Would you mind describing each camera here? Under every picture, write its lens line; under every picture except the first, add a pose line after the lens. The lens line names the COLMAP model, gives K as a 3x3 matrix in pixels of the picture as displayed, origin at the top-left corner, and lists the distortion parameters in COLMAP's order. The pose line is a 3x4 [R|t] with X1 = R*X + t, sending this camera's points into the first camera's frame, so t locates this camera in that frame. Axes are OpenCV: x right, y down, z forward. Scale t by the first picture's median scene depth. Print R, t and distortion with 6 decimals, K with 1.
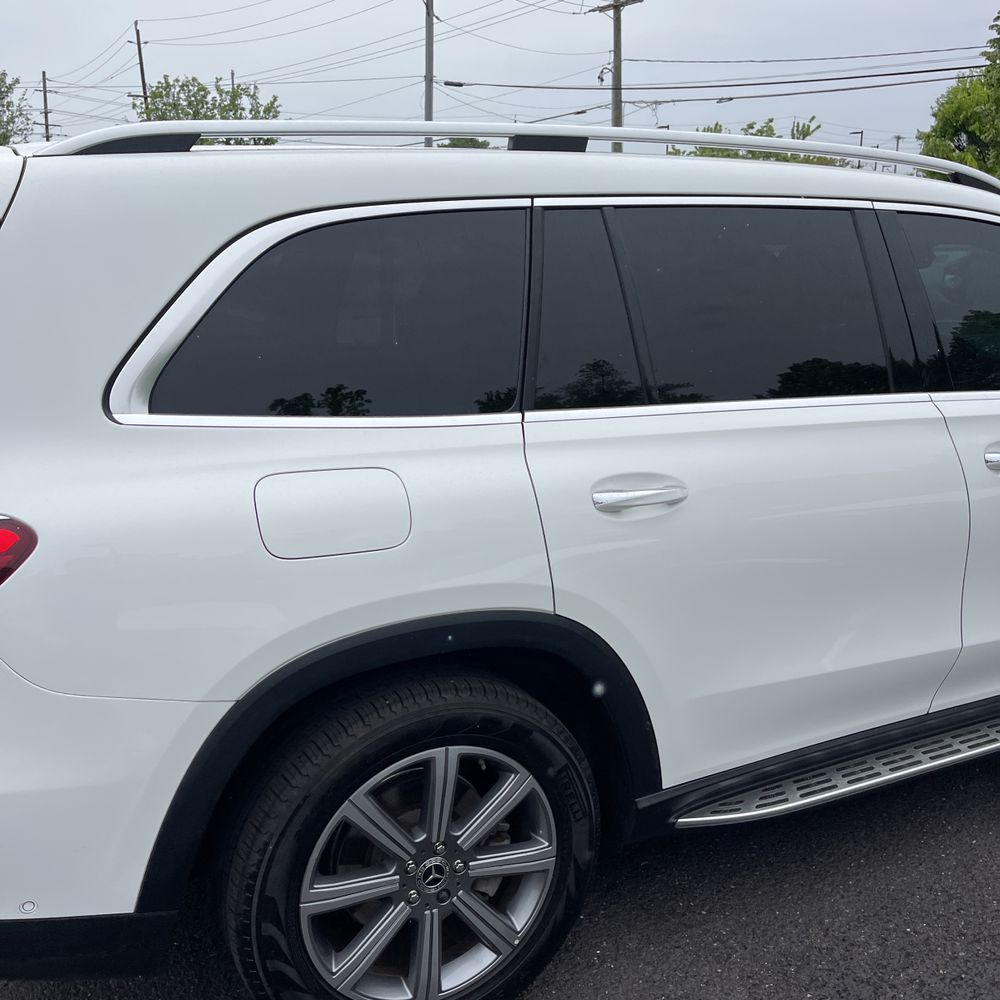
lens RADIAL K [[1039.0, 0, 497.5], [0, 1039.0, 512.5], [0, 0, 1]] dist [0.015626, 0.010011]
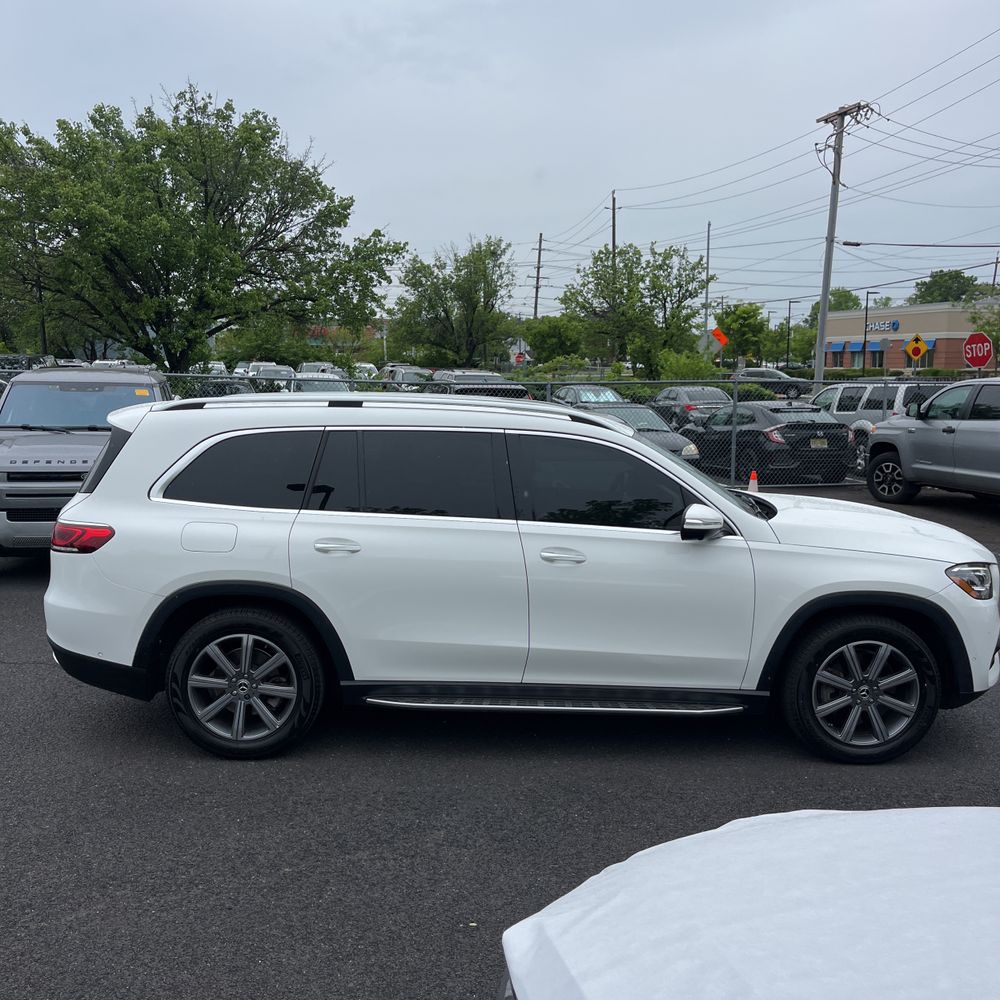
lens RADIAL K [[1051.9, 0, 483.7], [0, 1051.9, 501.5], [0, 0, 1]] dist [0.071341, -0.228901]
pose [[0.893674, 0.072741, -0.442782, 1.467731], [-0.130351, 0.986304, -0.101058, 0.079915], [0.429367, 0.148030, 0.890916, -1.040845]]
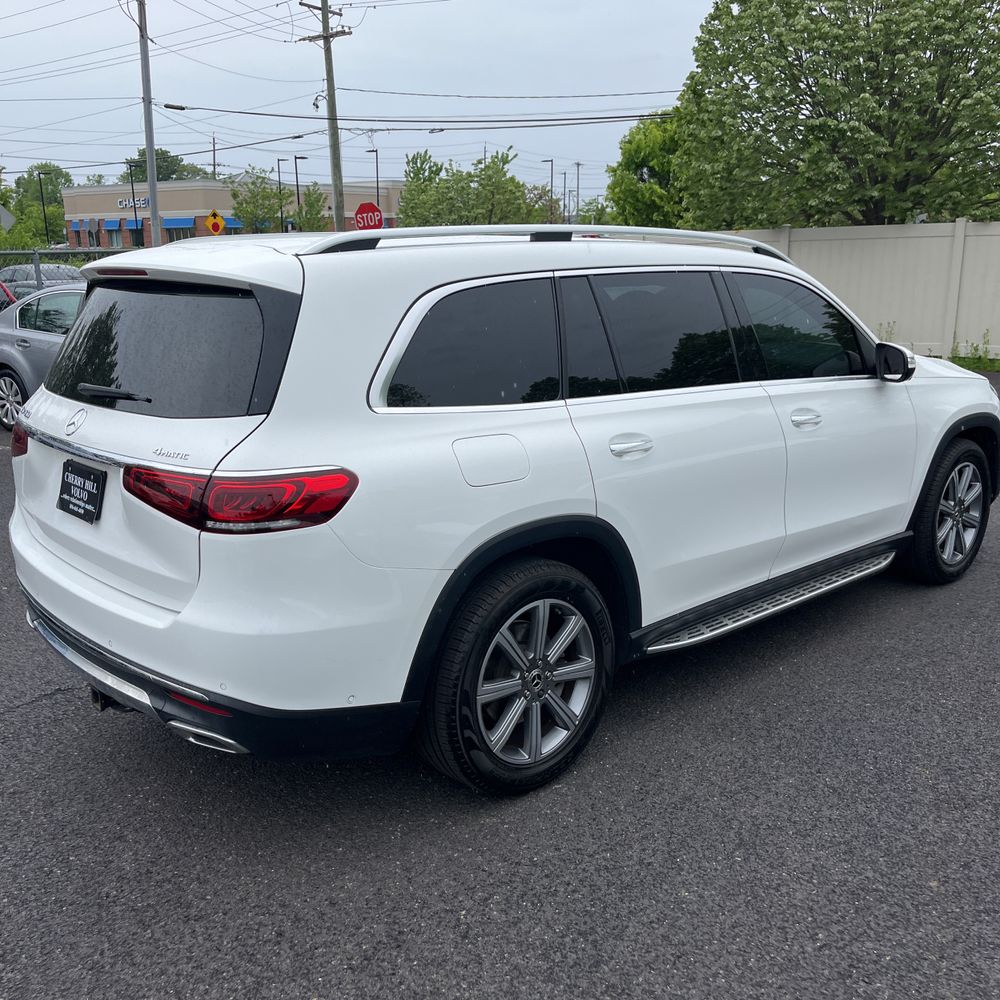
lens RADIAL K [[1040.7, 0, 501.1], [0, 1040.7, 503.4], [0, 0, 1]] dist [0.039555, -0.021392]
pose [[0.959904, -0.069608, 0.271551, -0.507973], [0.076025, 0.997019, -0.013166, 0.079374], [-0.269825, 0.033283, 0.962334, -0.547944]]
